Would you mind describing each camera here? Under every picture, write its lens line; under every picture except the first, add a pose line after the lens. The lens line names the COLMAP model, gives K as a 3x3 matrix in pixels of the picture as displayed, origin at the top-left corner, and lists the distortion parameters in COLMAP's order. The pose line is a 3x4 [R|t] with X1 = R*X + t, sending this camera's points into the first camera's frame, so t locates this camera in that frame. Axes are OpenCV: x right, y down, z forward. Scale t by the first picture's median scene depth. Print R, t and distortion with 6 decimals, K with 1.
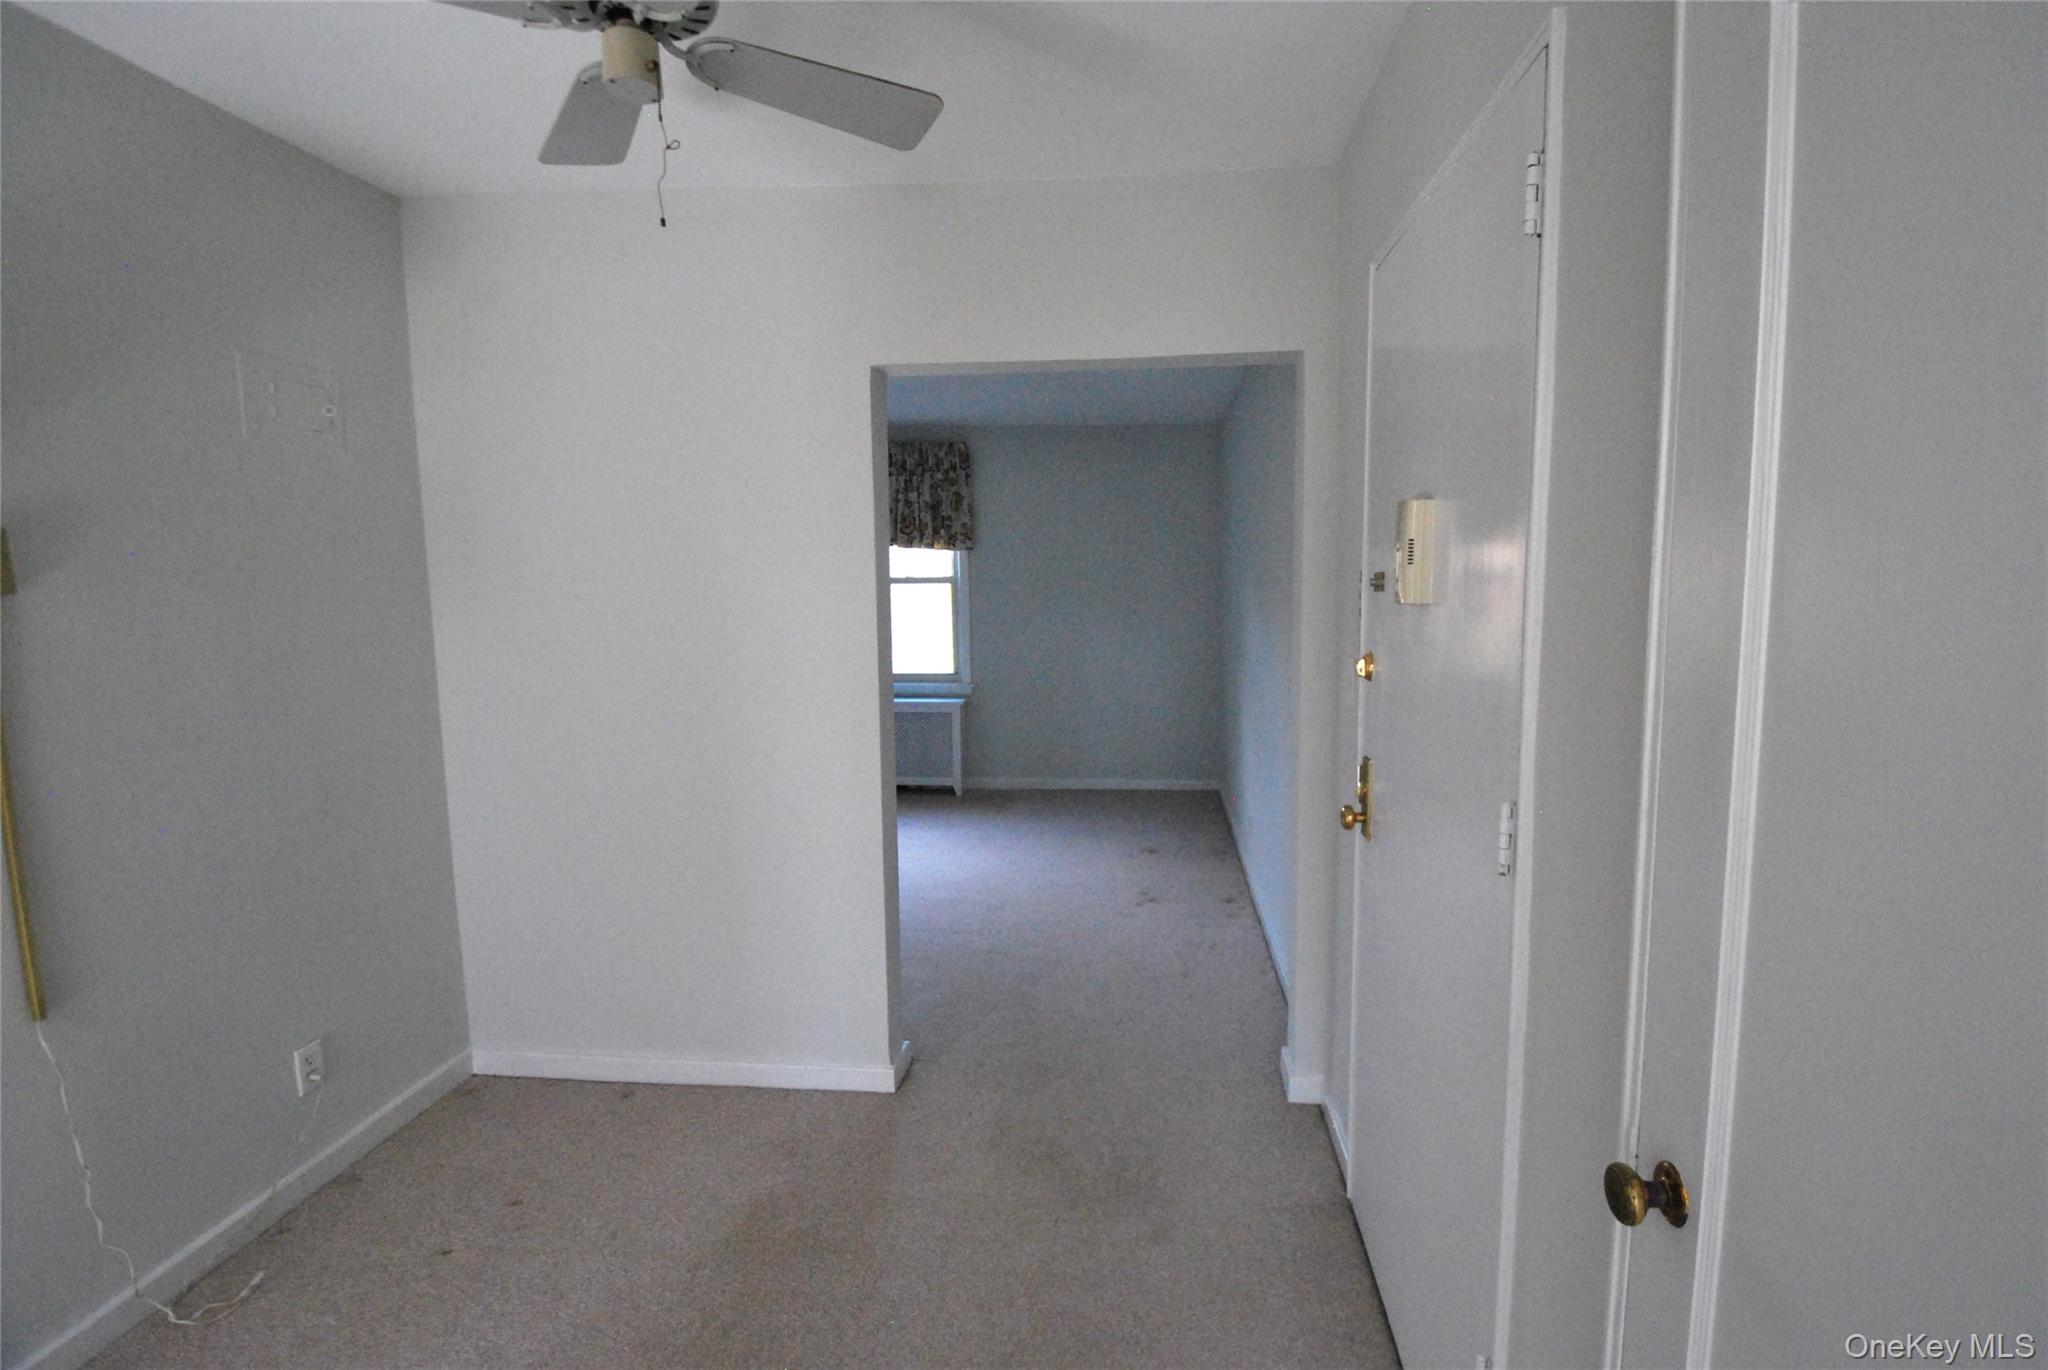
lens RADIAL K [[965.9, 0, 1110.4], [0, 965.9, 681.6], [0, 0, 1]] dist [-0.001898, -0.000531]
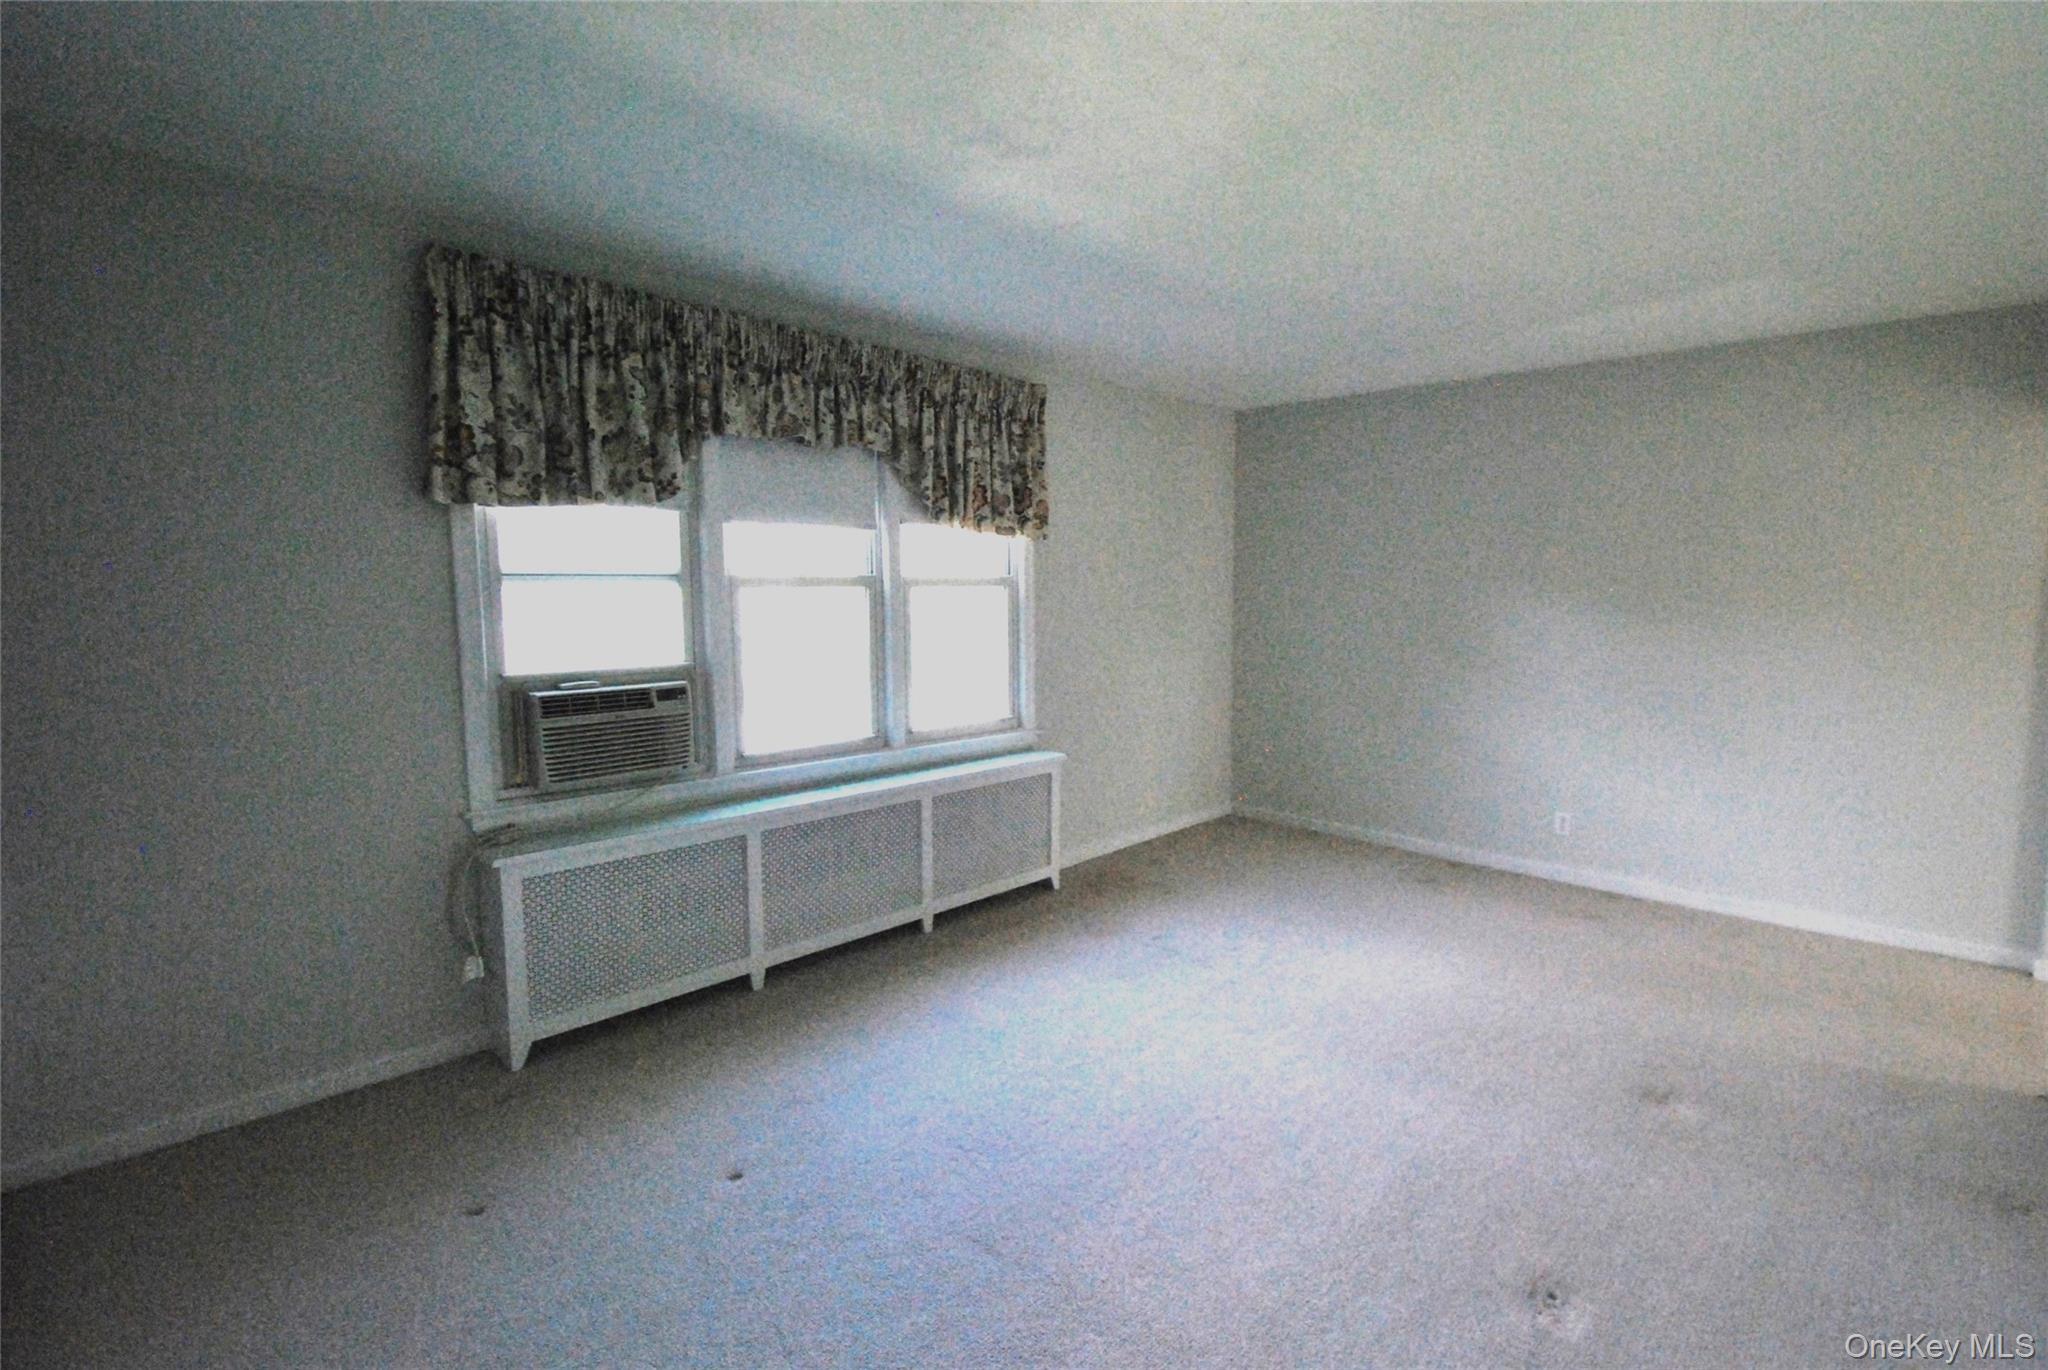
lens RADIAL K [[965.9, 0, 1110.4], [0, 965.9, 681.6], [0, 0, 1]] dist [-0.001898, -0.000531]
pose [[0.633470, -0.066544, 0.770900, -1.695371], [0.077480, 0.996743, 0.022372, -0.114206], [-0.769878, 0.045557, 0.636563, 1.318471]]
